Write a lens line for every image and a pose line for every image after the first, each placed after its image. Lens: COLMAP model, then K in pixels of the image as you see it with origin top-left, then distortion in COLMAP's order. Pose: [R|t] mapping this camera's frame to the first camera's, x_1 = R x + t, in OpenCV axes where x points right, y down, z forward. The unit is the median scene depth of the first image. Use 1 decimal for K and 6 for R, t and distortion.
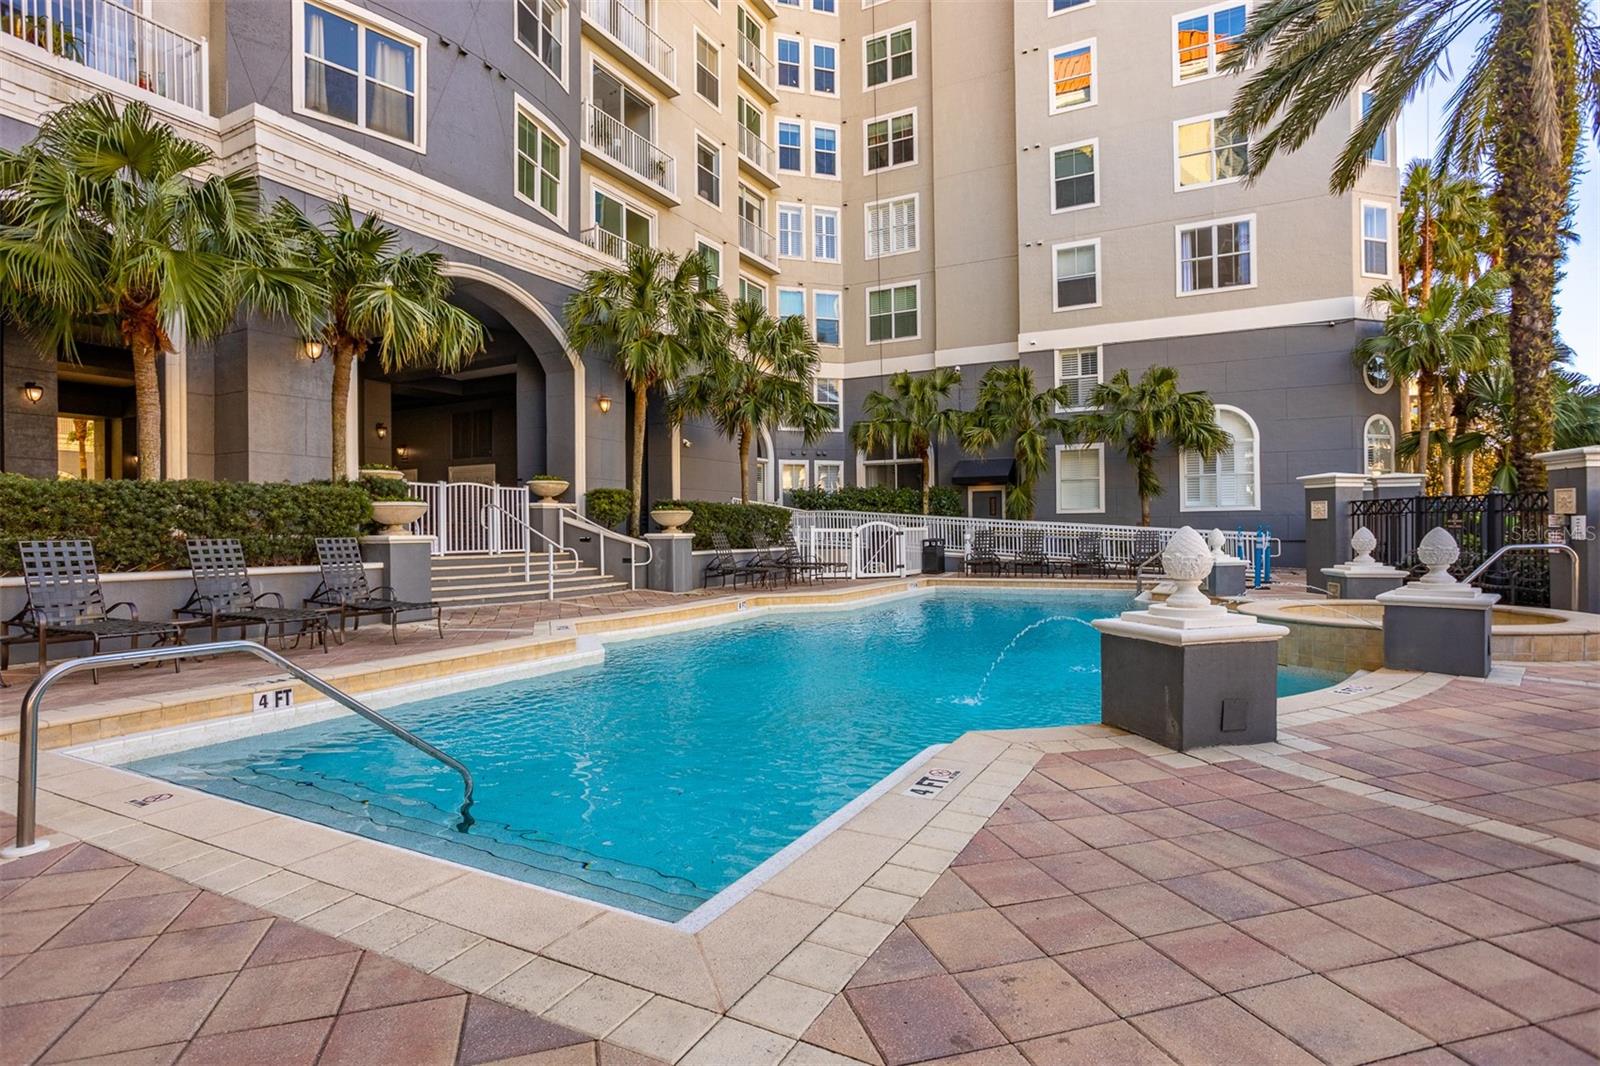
lens RADIAL K [[779.3, 0, 800.0], [0, 779.3, 533.0], [0, 0, 1]] dist [-0.057078, 0.033464]
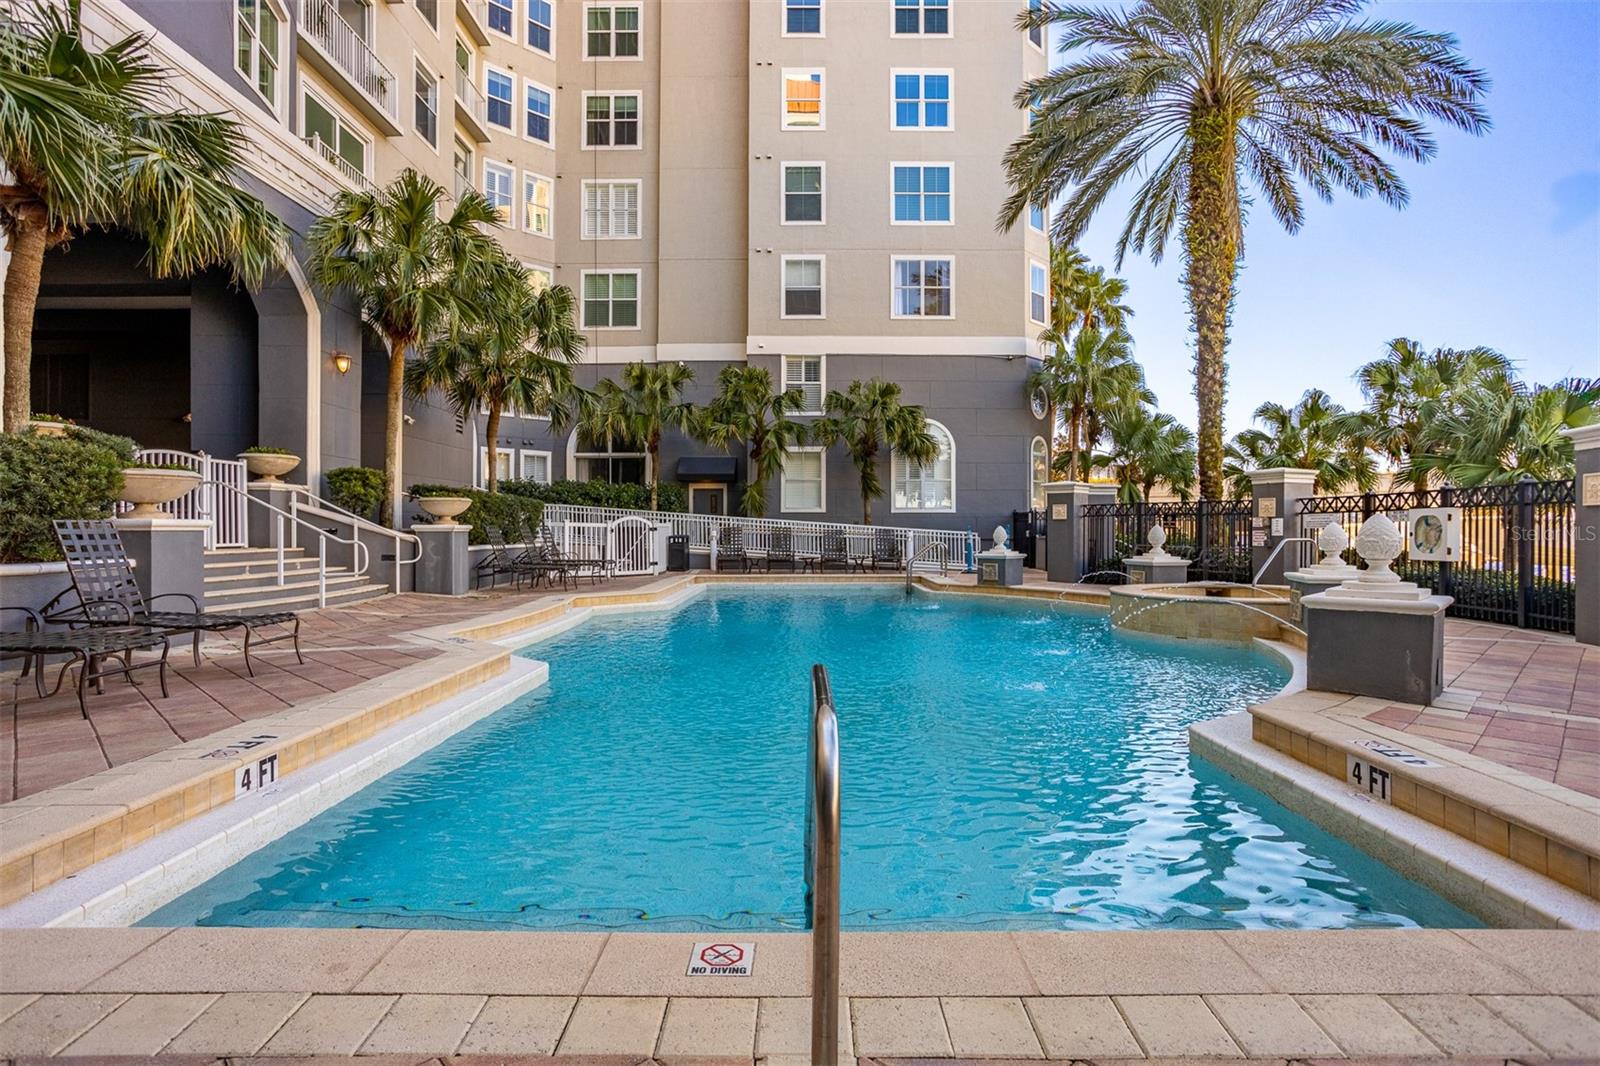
lens RADIAL K [[779.3, 0, 800.0], [0, 779.3, 533.0], [0, 0, 1]] dist [-0.057078, 0.033464]
pose [[0.894551, 0.008312, 0.446889, -0.128030], [-0.008491, 0.999963, -0.001604, 0.004748], [-0.446886, -0.002359, 0.894588, 0.057609]]
